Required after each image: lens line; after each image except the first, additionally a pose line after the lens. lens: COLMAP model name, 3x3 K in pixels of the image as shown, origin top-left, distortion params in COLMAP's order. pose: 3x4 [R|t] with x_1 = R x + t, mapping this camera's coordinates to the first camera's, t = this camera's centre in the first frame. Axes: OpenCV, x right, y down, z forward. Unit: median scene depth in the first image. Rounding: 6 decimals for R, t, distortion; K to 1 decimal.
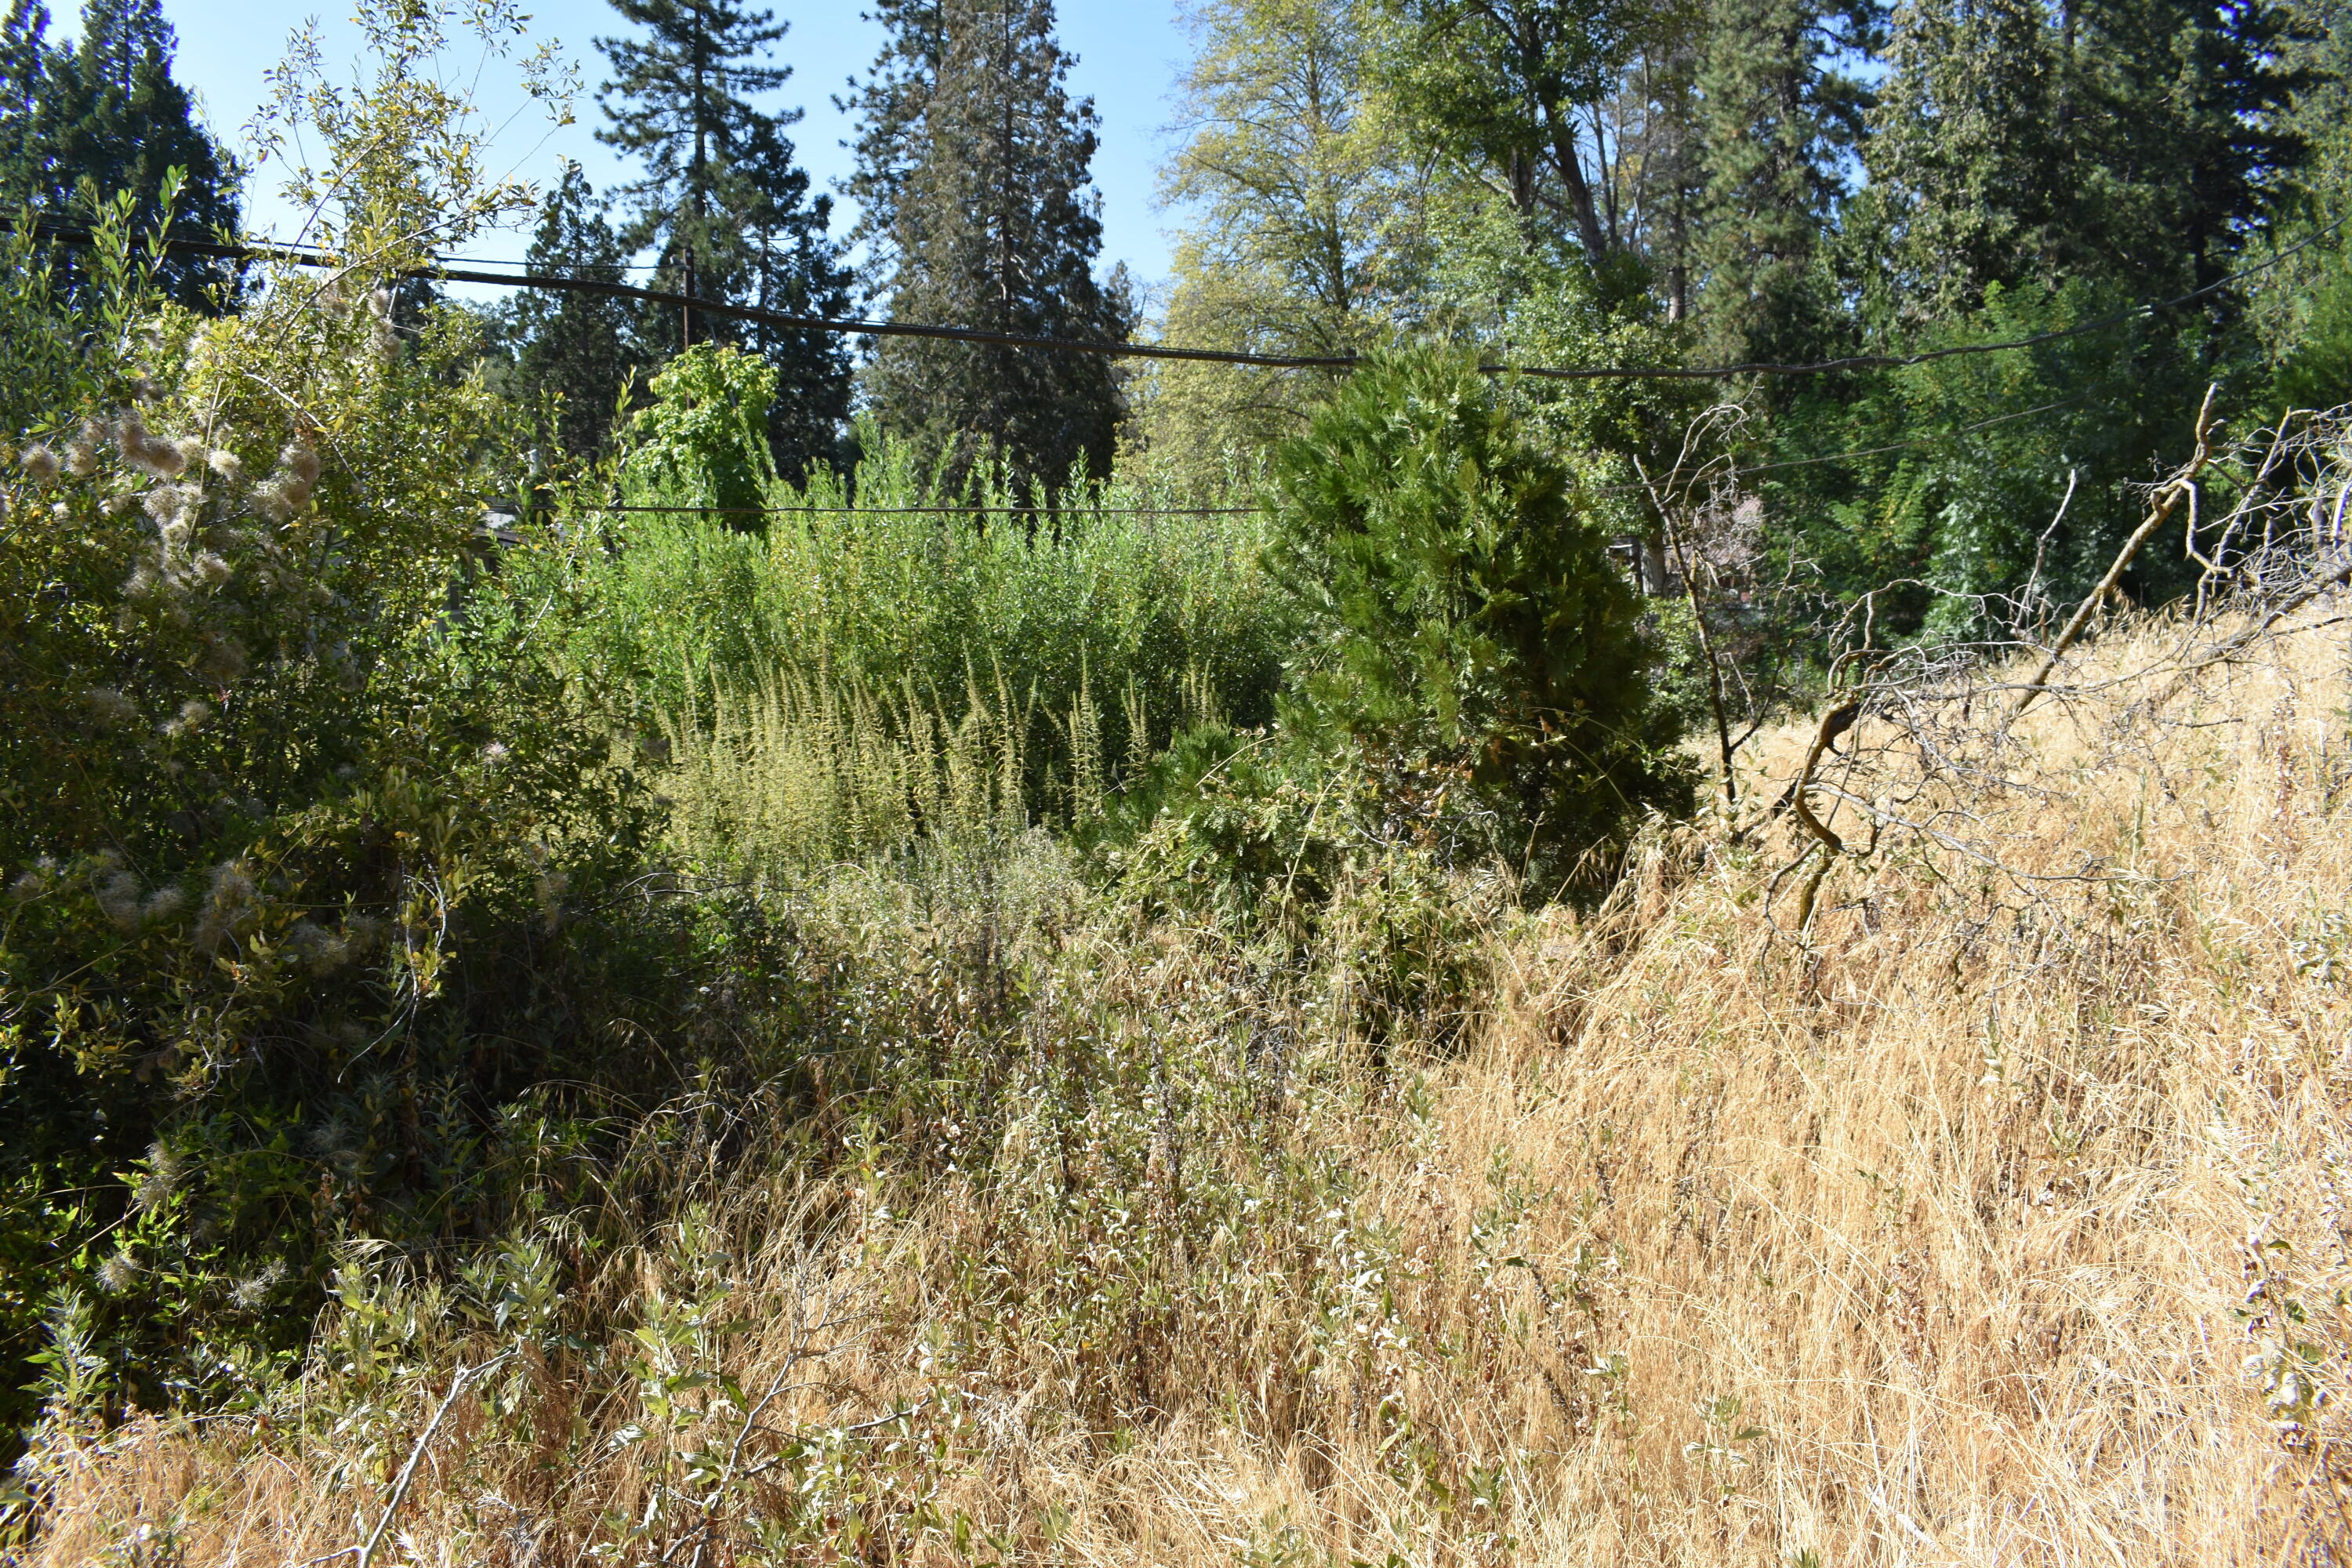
lens RADIAL K [[1836.4, 0, 1181.8], [0, 1836.4, 781.8], [0, 0, 1]] dist [-0.099574, 0.022507]
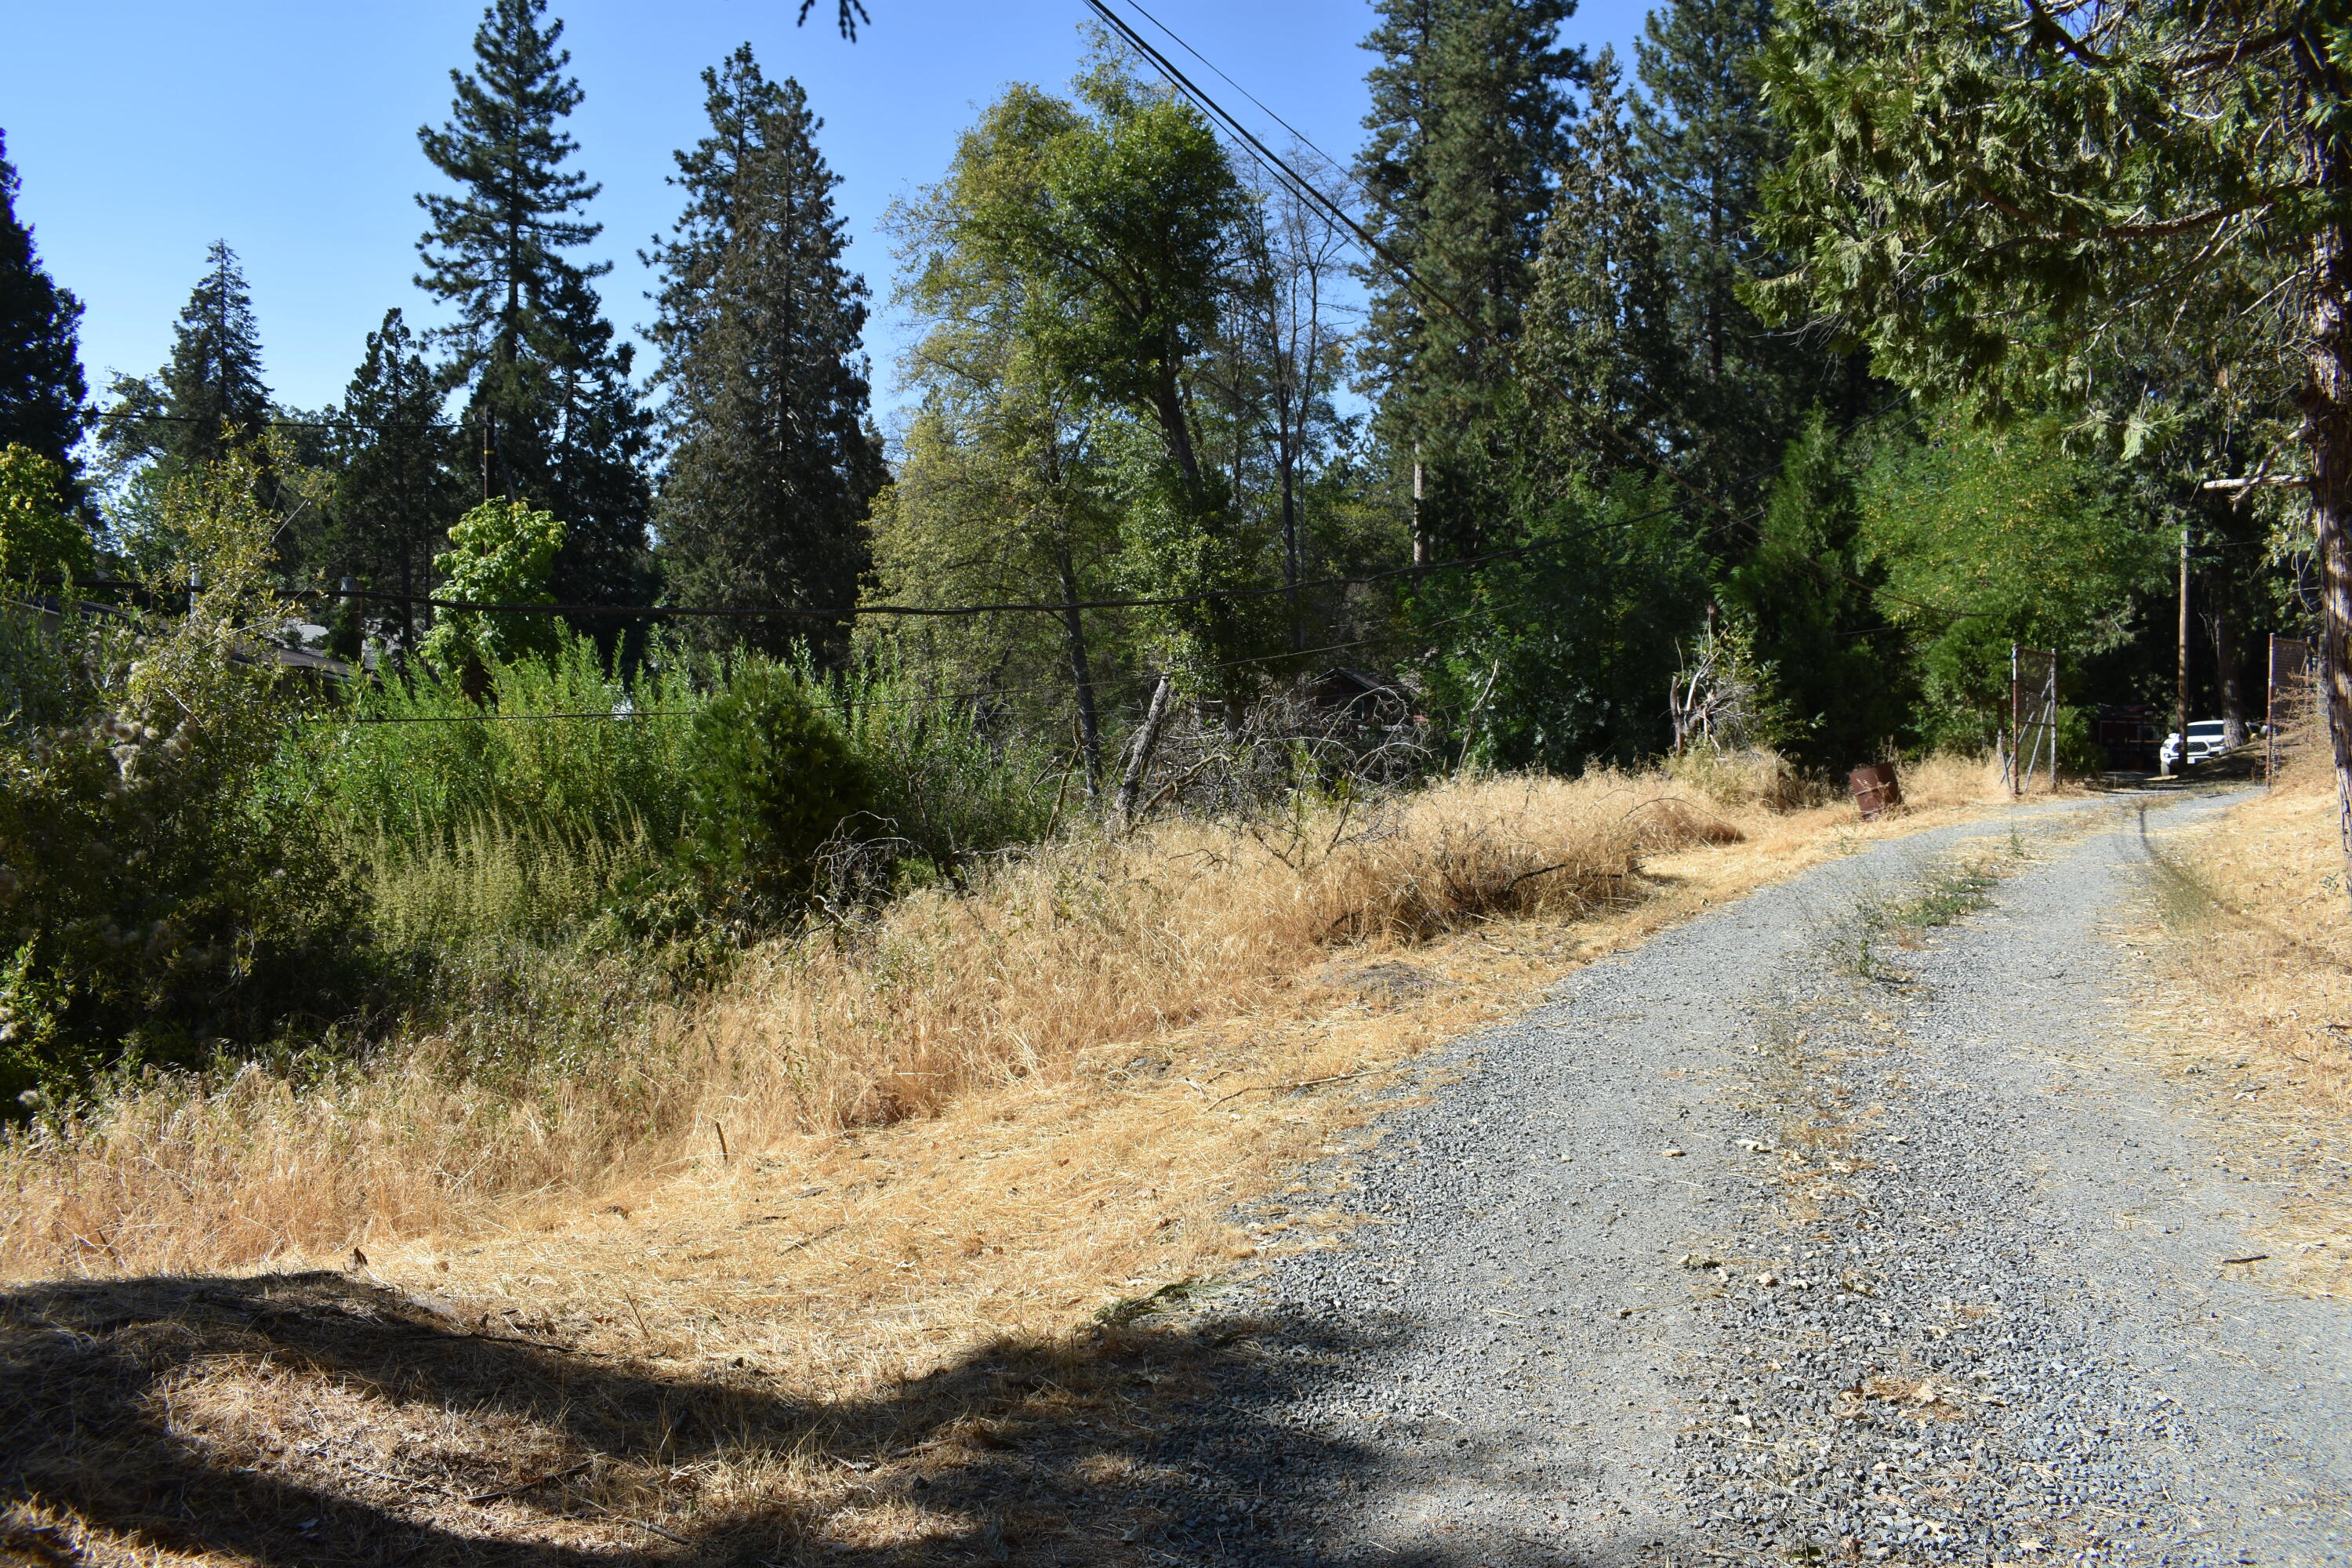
lens RADIAL K [[1836.4, 0, 1181.8], [0, 1836.4, 781.8], [0, 0, 1]] dist [-0.099574, 0.022507]
pose [[0.995935, 0.011844, 0.089294, 0.041727], [-0.006911, 0.998443, -0.055351, -0.001186], [-0.089811, 0.054509, 0.994466, -0.102437]]
